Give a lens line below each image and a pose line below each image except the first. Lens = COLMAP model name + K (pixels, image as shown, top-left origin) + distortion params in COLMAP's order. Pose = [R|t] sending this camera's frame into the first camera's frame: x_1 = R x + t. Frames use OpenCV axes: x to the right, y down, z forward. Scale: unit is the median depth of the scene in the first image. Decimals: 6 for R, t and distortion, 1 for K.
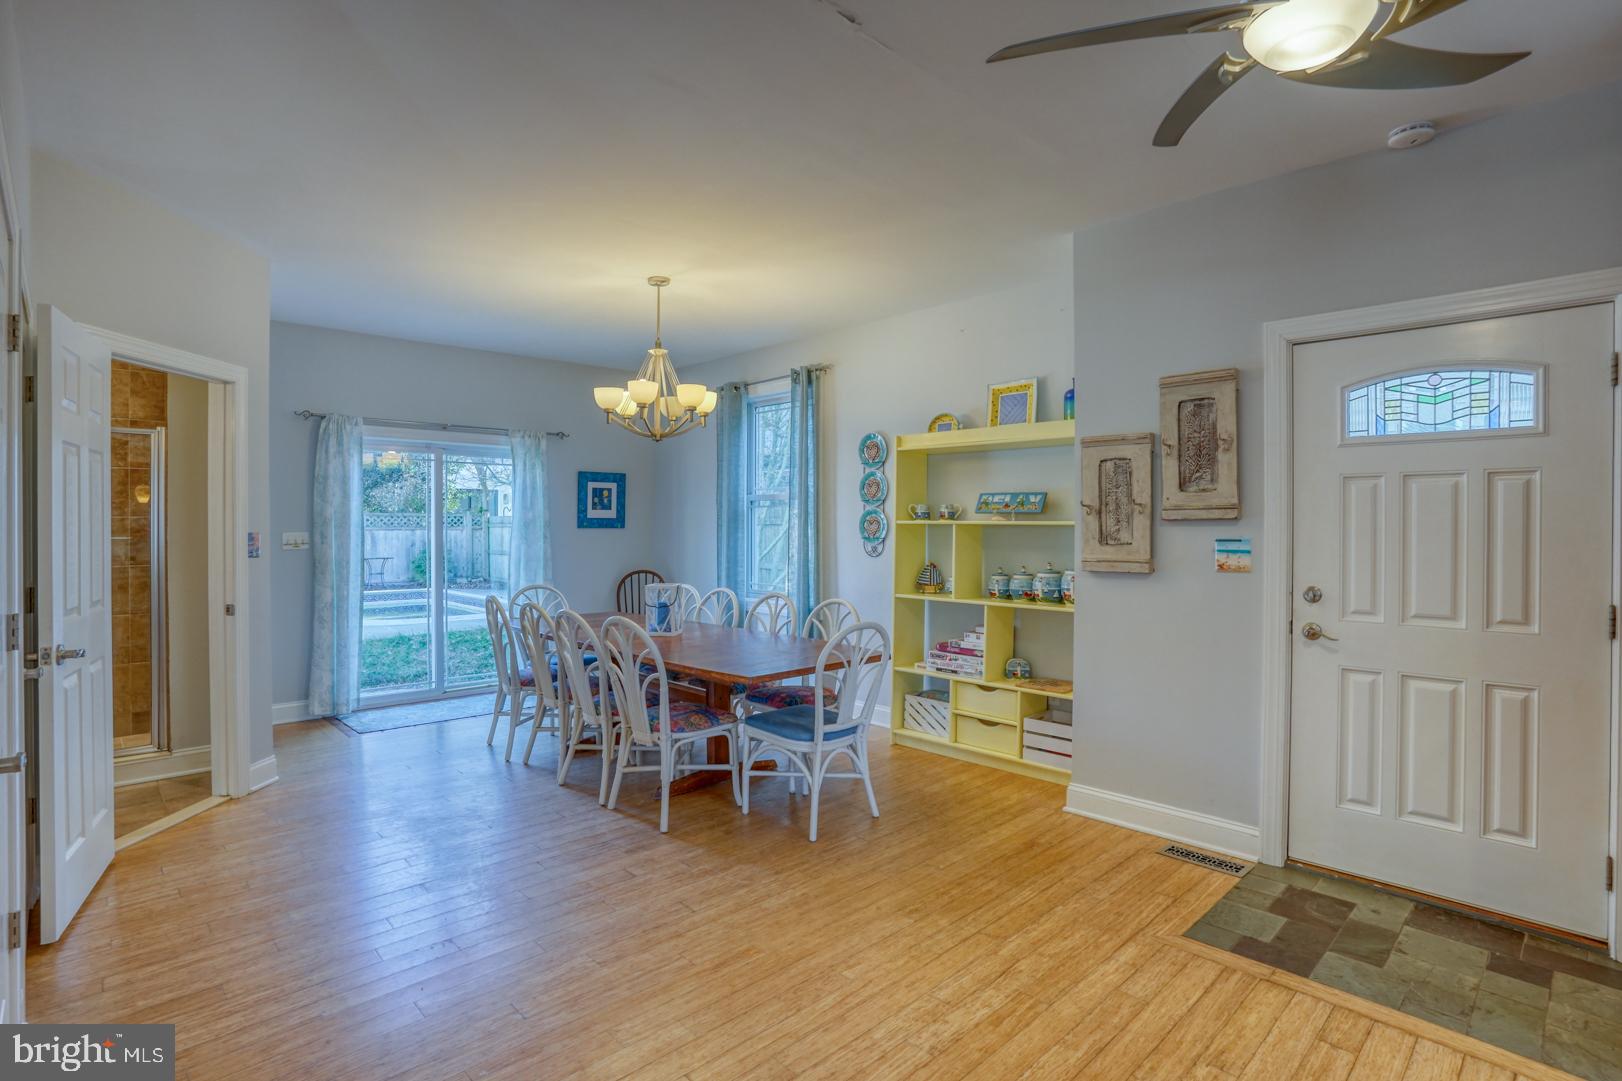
lens RADIAL K [[827.1, 0, 749.6], [0, 827.1, 529.8], [0, 0, 1]] dist [-0.096183, 0.032015]
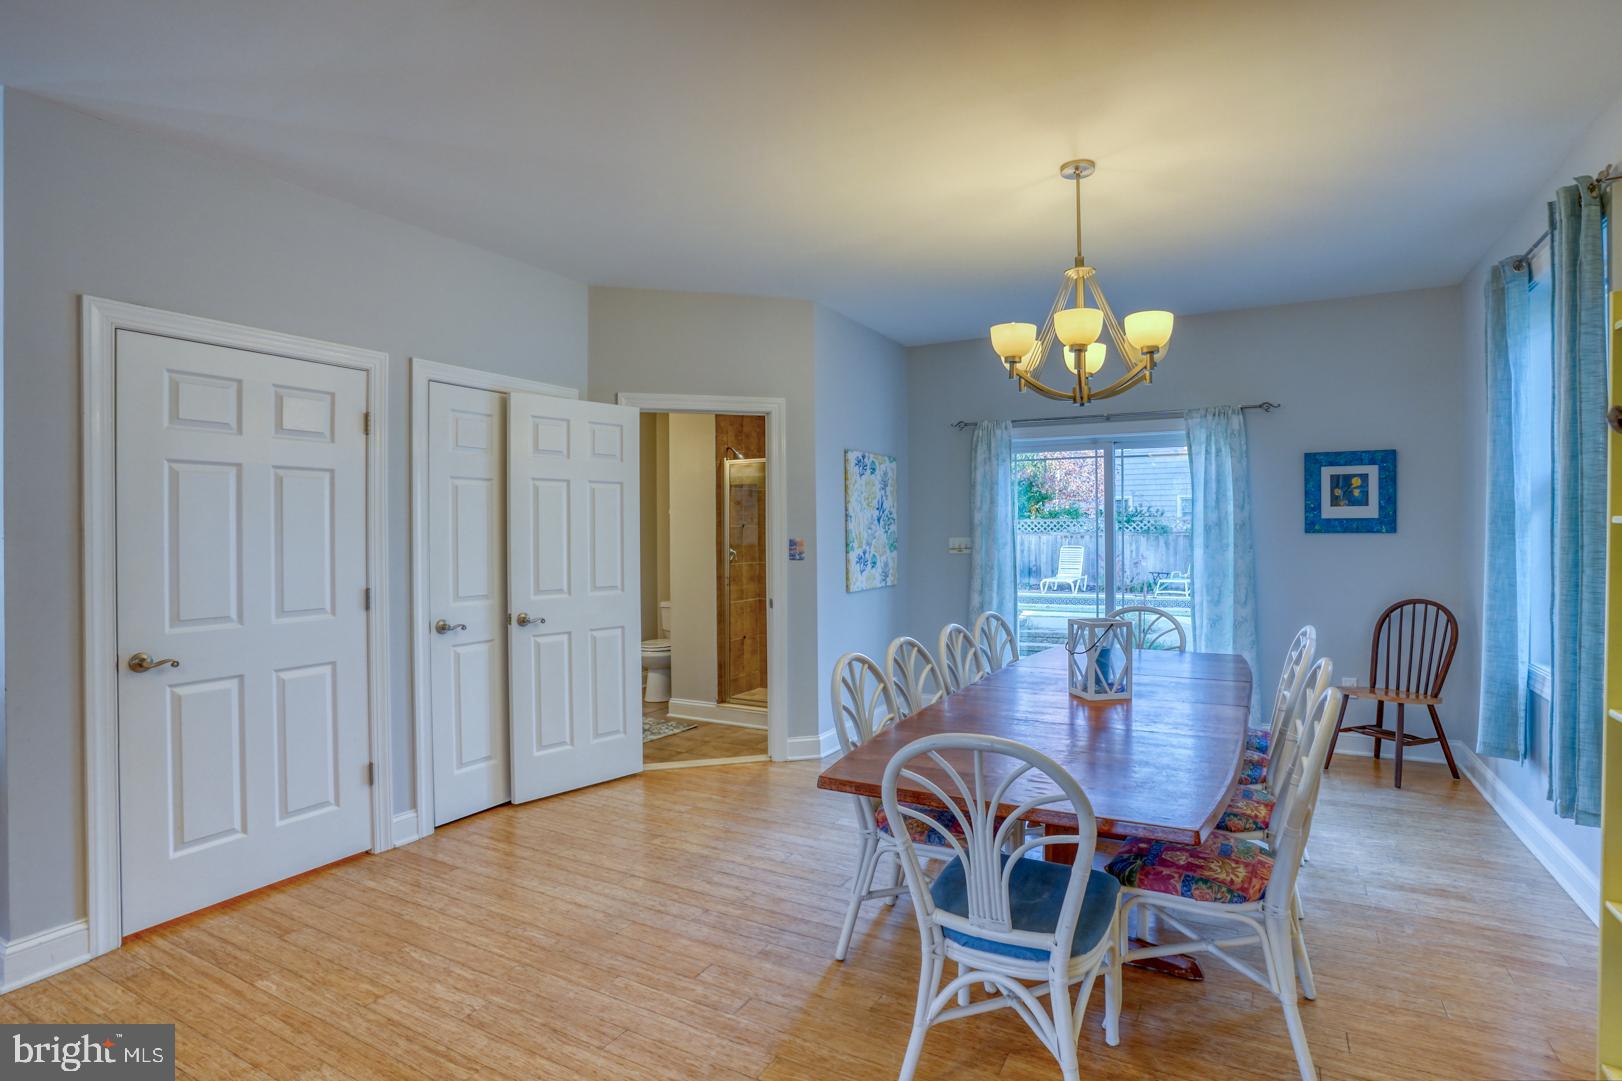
lens RADIAL K [[776.9, 0, 835.0], [0, 776.9, 528.4], [0, 0, 1]] dist [-0.052654, 0.014810]
pose [[0.341649, -0.006758, -0.939803, 0.285613], [0.000029, 0.999974, -0.007180, -0.001461], [0.939828, 0.002426, 0.341640, 0.414124]]
